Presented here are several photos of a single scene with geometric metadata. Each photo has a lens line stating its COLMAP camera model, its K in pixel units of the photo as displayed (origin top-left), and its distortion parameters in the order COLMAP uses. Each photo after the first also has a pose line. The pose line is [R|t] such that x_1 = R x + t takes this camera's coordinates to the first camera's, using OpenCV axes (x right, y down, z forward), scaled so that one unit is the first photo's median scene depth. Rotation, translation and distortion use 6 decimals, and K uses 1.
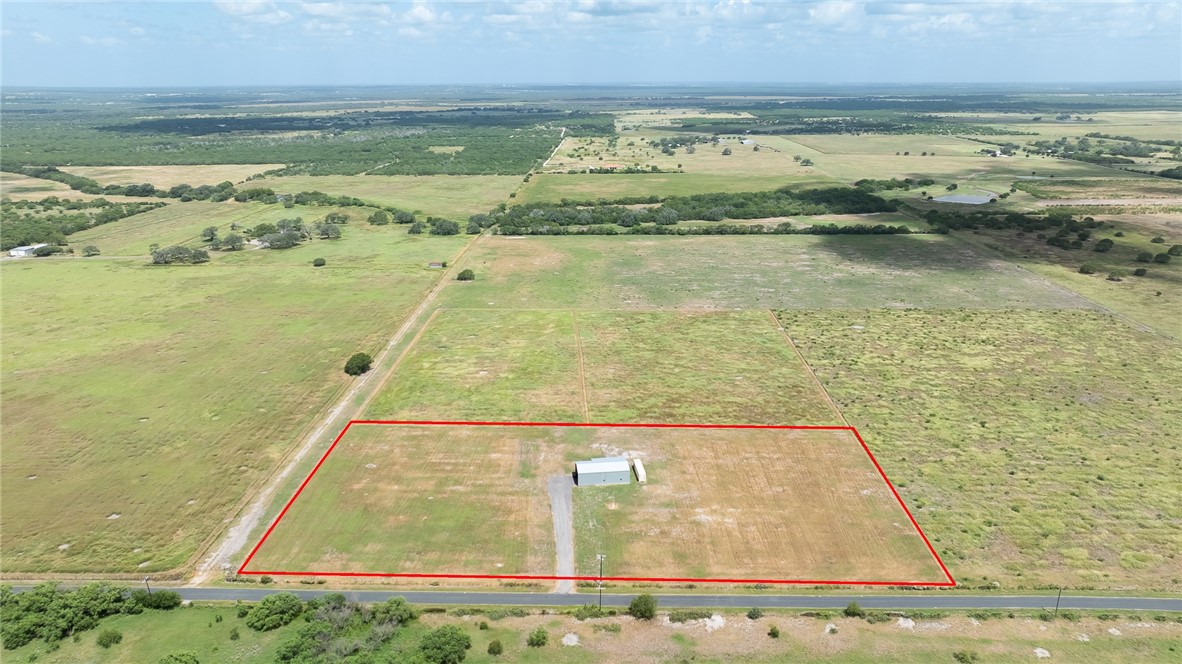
lens RADIAL K [[843.8, 0, 588.9], [0, 843.8, 337.2], [0, 0, 1]] dist [-0.015912, 0.001181]
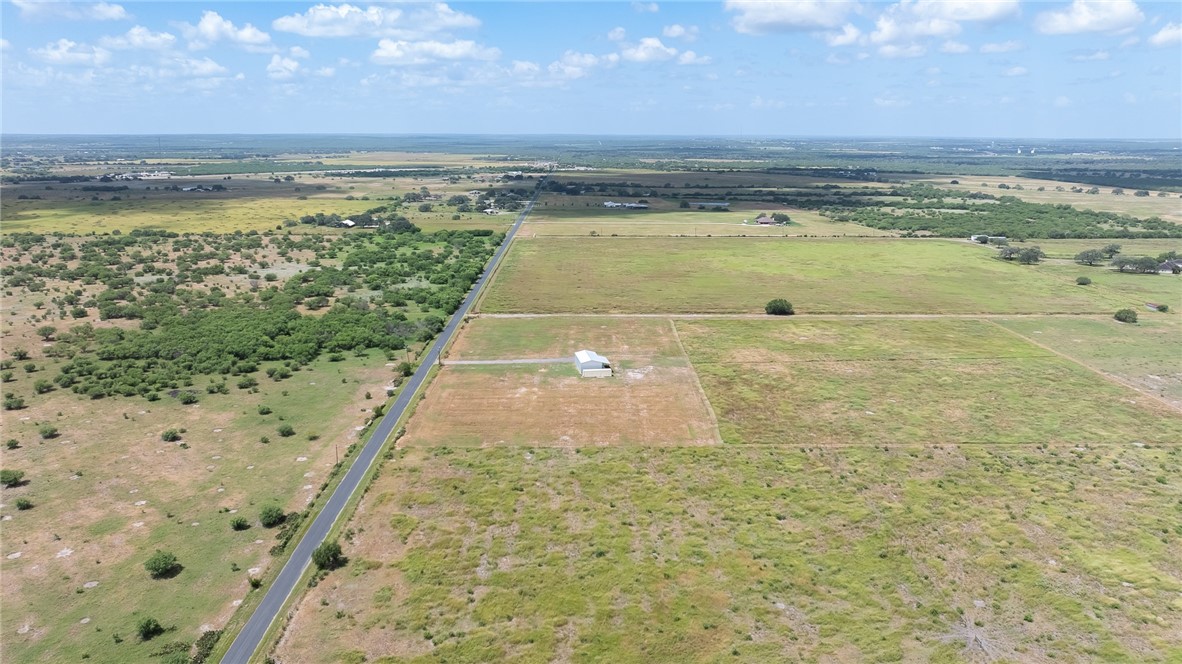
lens RADIAL K [[843.8, 0, 587.7], [0, 843.8, 342.9], [0, 0, 1]] dist [-0.015912, 0.001181]
pose [[0.045052, 0.246106, -0.968195, 1.132540], [-0.299470, 0.927934, 0.221938, -0.135665], [0.953041, 0.279947, 0.115507, 0.777358]]
